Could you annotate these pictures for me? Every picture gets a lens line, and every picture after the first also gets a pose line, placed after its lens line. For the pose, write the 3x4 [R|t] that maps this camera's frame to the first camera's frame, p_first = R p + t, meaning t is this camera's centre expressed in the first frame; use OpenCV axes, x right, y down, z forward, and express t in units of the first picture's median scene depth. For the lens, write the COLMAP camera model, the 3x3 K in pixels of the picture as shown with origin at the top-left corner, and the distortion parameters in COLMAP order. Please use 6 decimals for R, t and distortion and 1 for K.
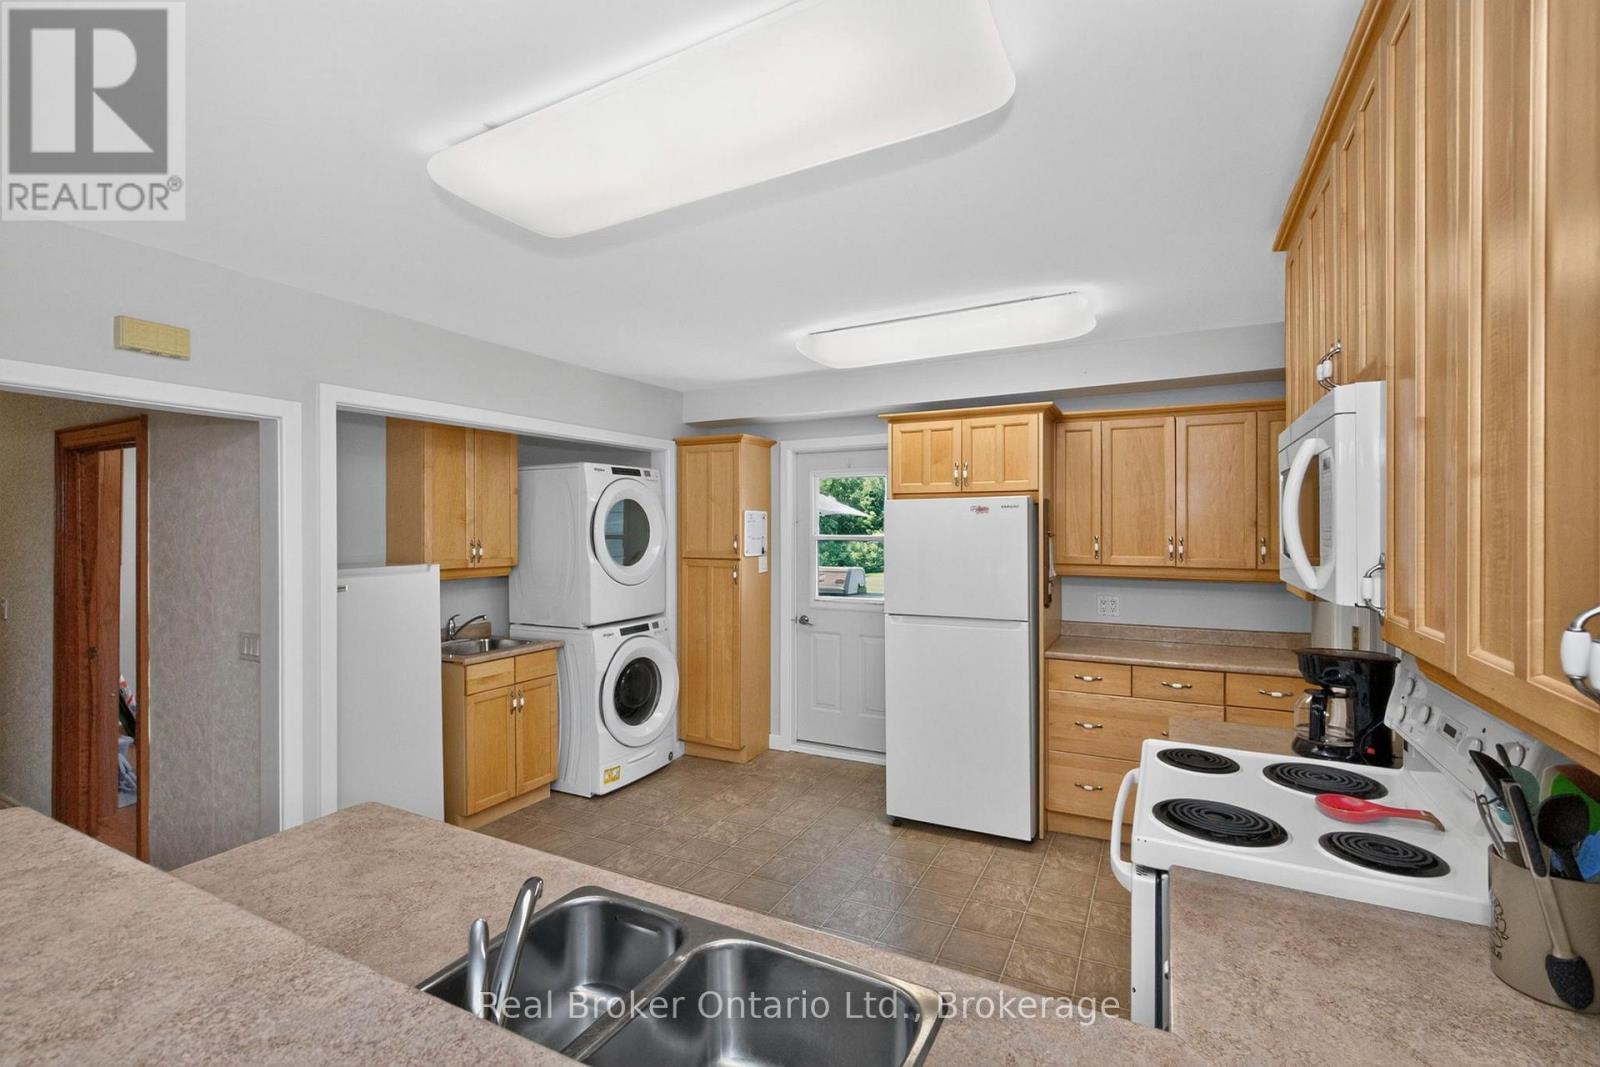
lens RADIAL K [[713.4, 0, 792.6], [0, 713.4, 534.4], [0, 0, 1]] dist [0.010347, -0.000296]
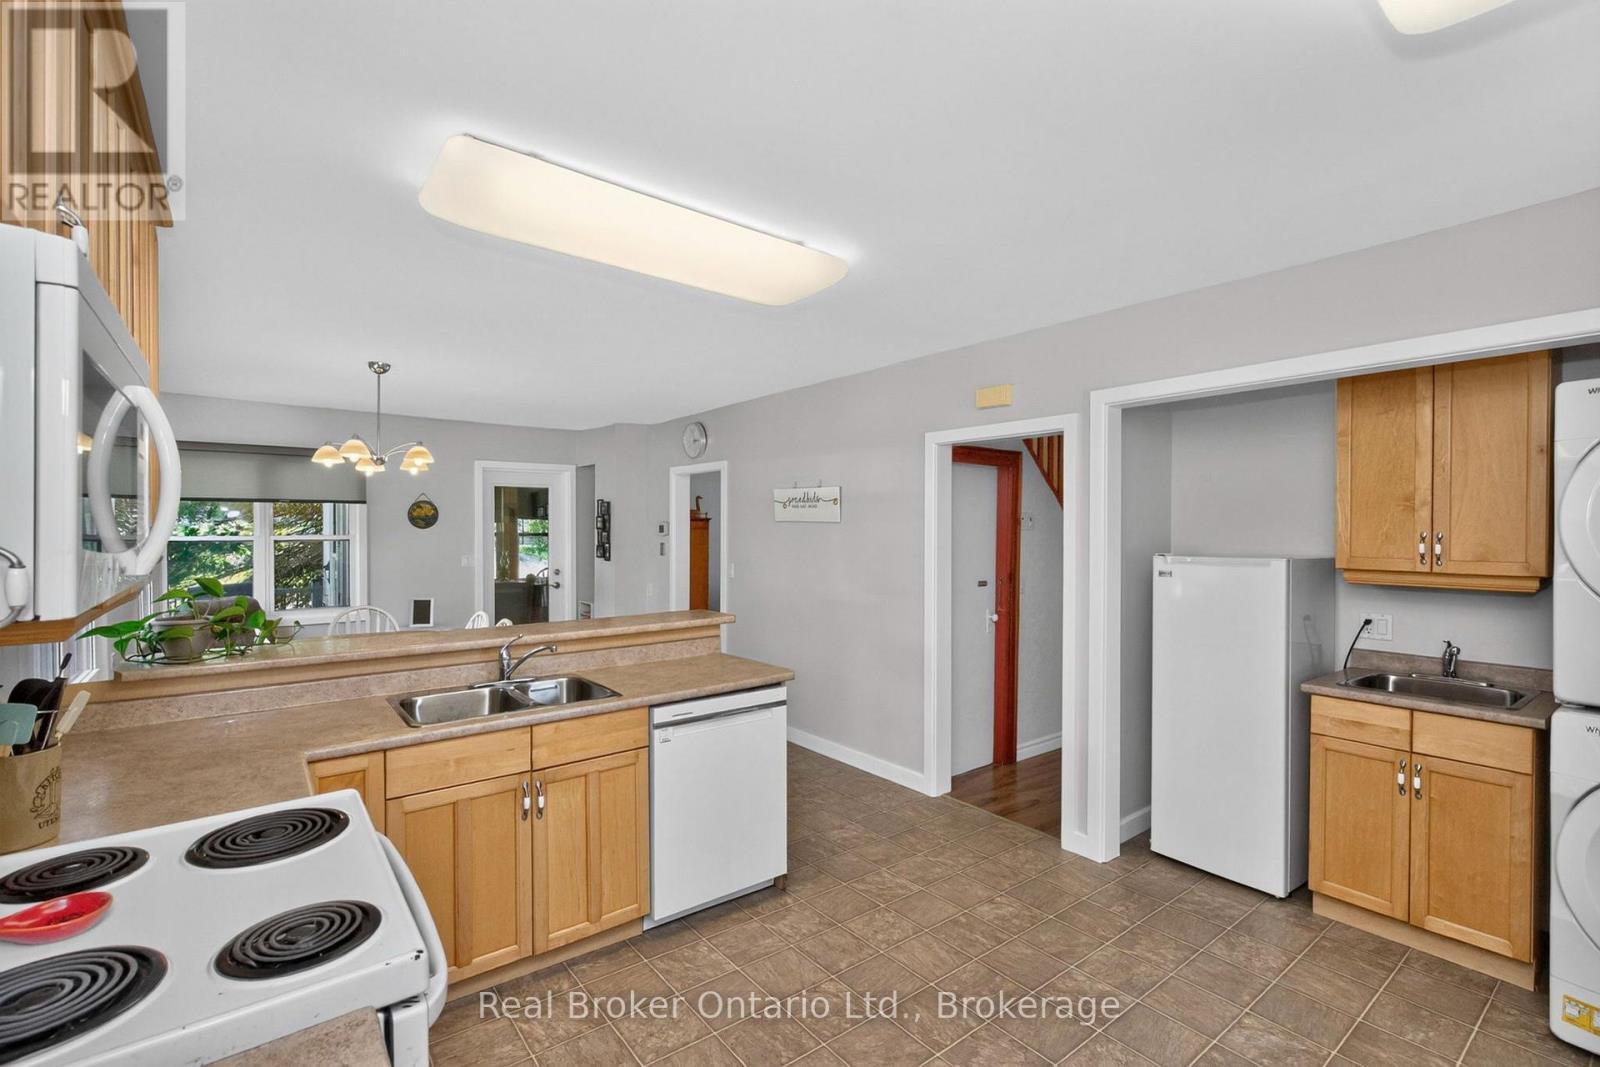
lens RADIAL K [[713.4, 0, 792.4], [0, 713.4, 522.7], [0, 0, 1]] dist [0.010347, -0.000296]
pose [[-0.413630, 0.012618, -0.910358, 0.454881], [-0.000005, 0.999904, 0.013861, -0.009654], [0.910445, 0.005738, -0.413590, 0.788121]]
